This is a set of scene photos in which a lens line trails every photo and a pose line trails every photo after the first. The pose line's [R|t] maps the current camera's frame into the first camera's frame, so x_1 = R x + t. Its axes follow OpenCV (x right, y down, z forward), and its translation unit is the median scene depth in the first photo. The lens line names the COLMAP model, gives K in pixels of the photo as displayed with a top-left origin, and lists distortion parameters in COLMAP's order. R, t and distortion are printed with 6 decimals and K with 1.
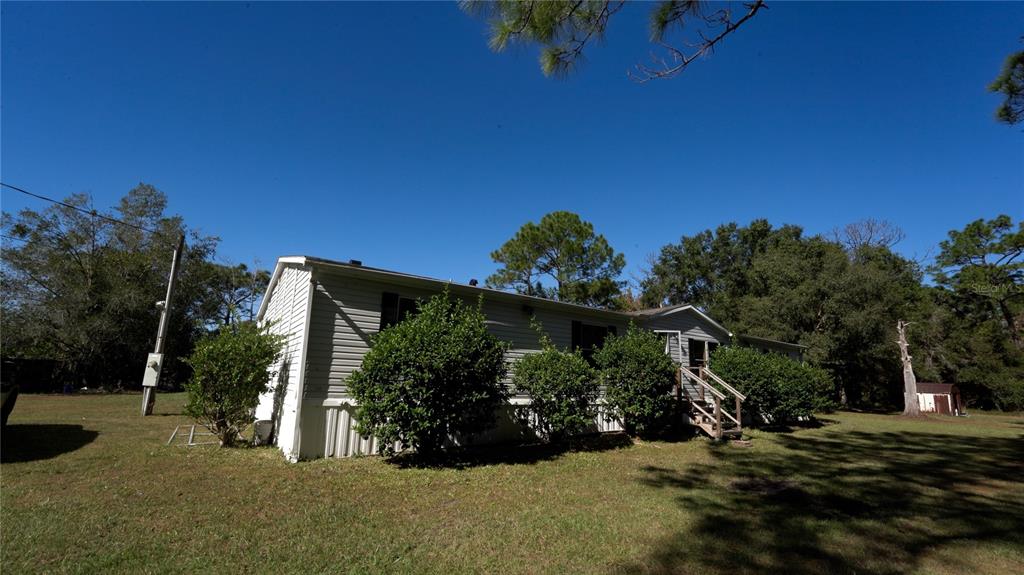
lens RADIAL K [[427.5, 0, 515.5], [0, 427.5, 287.2], [0, 0, 1]] dist [-0.031061, 0.003589]
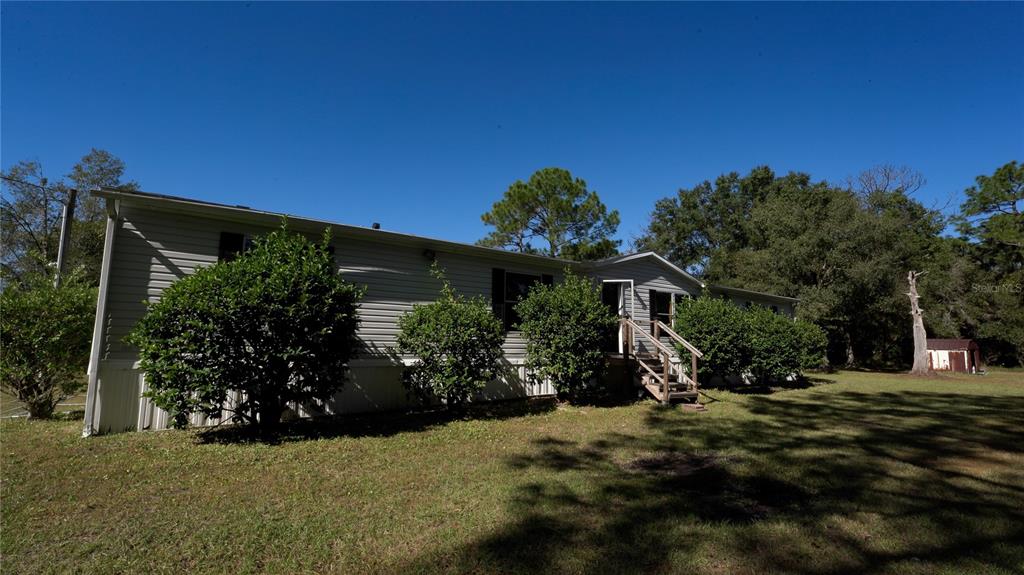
lens RADIAL K [[427.5, 0, 511.7], [0, 427.5, 285.5], [0, 0, 1]] dist [-0.031061, 0.003589]
pose [[0.998910, -0.026032, -0.038733, 0.134684], [0.028712, 0.997111, 0.070327, 0.035903], [0.036790, -0.071363, 0.996772, 0.100115]]
